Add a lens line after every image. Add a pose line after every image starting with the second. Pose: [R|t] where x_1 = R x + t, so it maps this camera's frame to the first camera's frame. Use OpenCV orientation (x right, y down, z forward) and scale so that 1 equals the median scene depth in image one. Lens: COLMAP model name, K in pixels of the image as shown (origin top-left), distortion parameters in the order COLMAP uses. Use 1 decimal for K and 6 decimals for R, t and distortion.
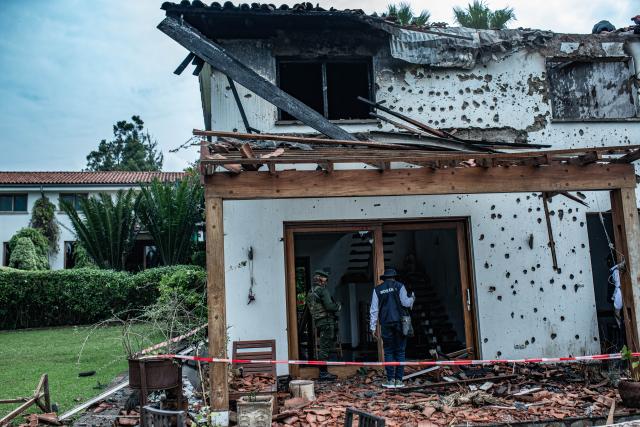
lens RADIAL K [[615.6, 0, 318.3], [0, 615.6, 211.9], [0, 0, 1]] dist [-0.015348, 0.000000]
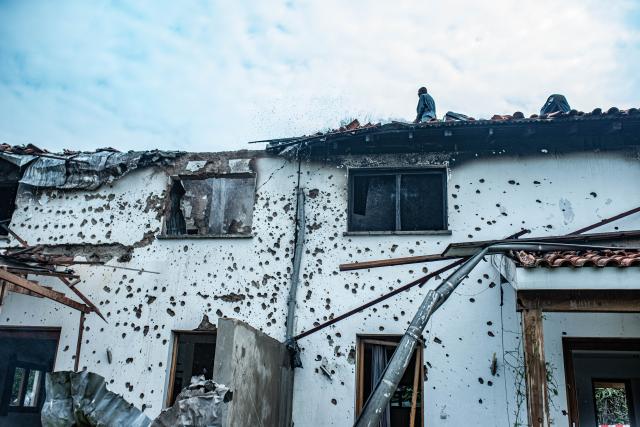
lens RADIAL K [[615.6, 0, 318.0], [0, 615.6, 210.4], [0, 0, 1]] dist [-0.015348, 0.000000]
pose [[0.946619, -0.011219, -0.322161, 0.969563], [-0.044165, 0.985457, -0.164088, -0.036187], [0.319316, 0.169557, 0.932356, 0.123345]]
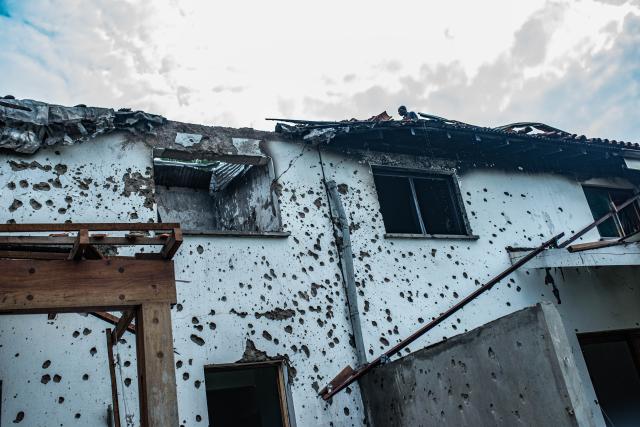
lens RADIAL K [[615.6, 0, 314.4], [0, 615.6, 206.8], [0, 0, 1]] dist [-0.015348, 0.000000]
pose [[0.936190, 0.035447, 0.349701, 0.306016], [0.064637, 0.960574, -0.270406, 0.023680], [-0.345499, 0.275755, 0.896989, 0.309699]]
